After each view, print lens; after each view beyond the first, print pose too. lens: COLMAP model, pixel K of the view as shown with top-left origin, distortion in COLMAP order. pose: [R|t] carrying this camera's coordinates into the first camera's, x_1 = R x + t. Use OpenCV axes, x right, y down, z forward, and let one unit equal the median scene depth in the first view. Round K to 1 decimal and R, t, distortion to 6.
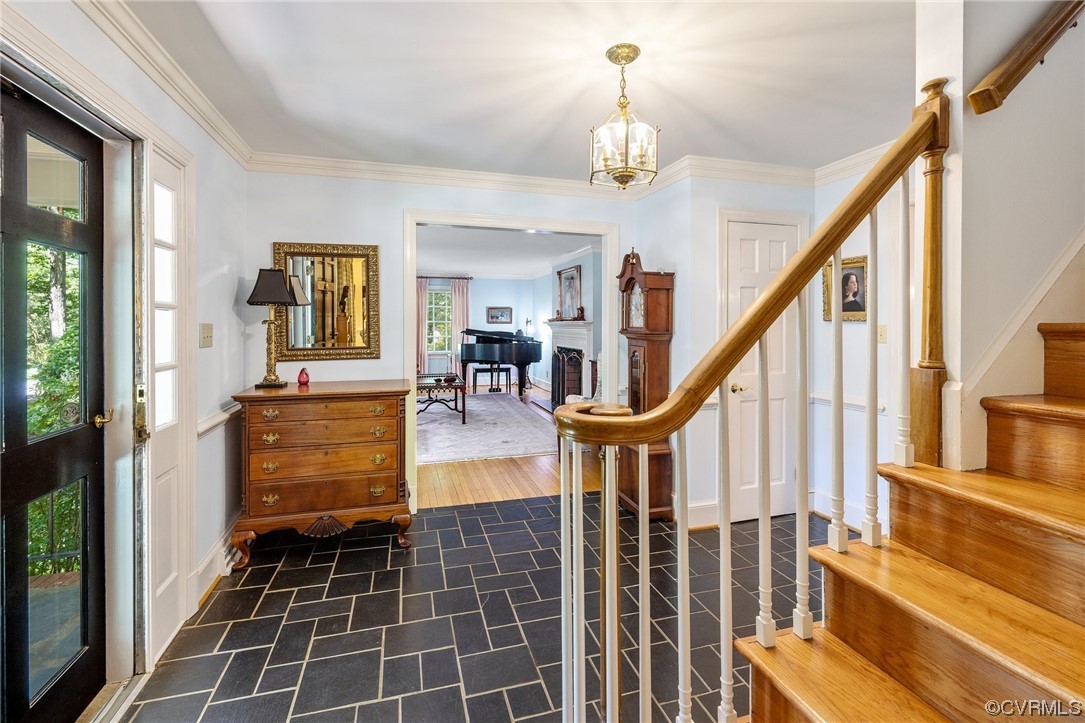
lens RADIAL K [[480.2, 0, 542.3], [0, 480.2, 326.6], [0, 0, 1]] dist [0.000553, 0.000104]
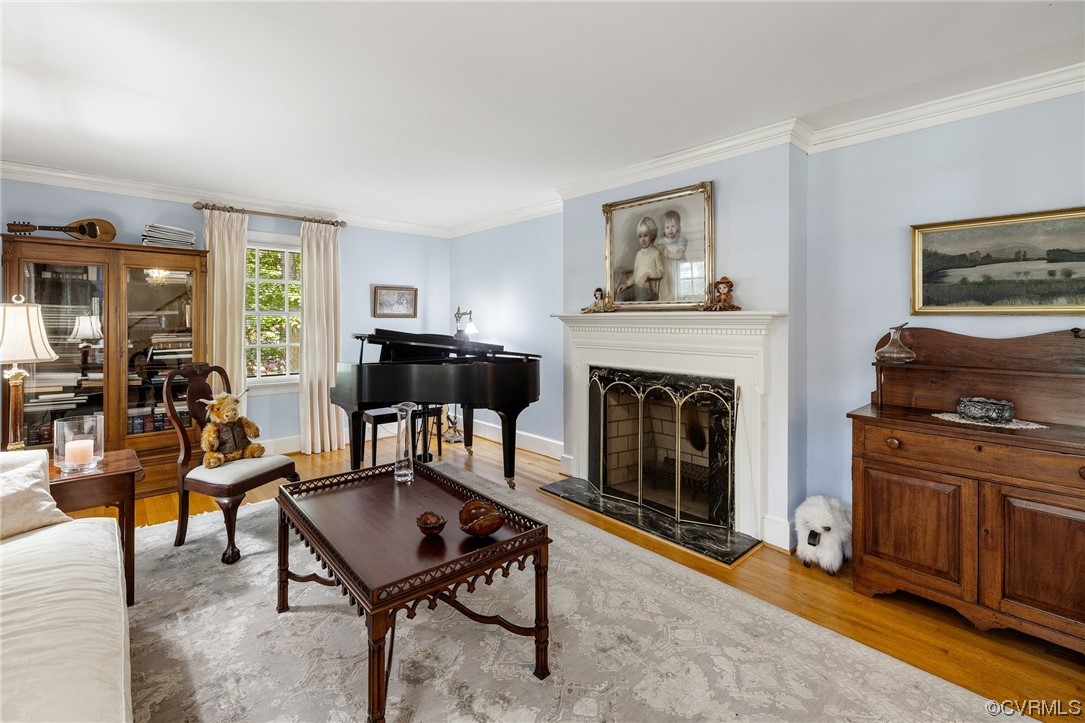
lens RADIAL K [[516.5, 0, 540.9], [0, 516.5, 320.0], [0, 0, 1]] dist [-0.000282, -0.000013]
pose [[0.916195, 0.001412, 0.400730, -0.202162], [0.000278, 0.999991, -0.004160, -0.001625], [-0.400732, 0.003923, 0.916187, 0.516151]]
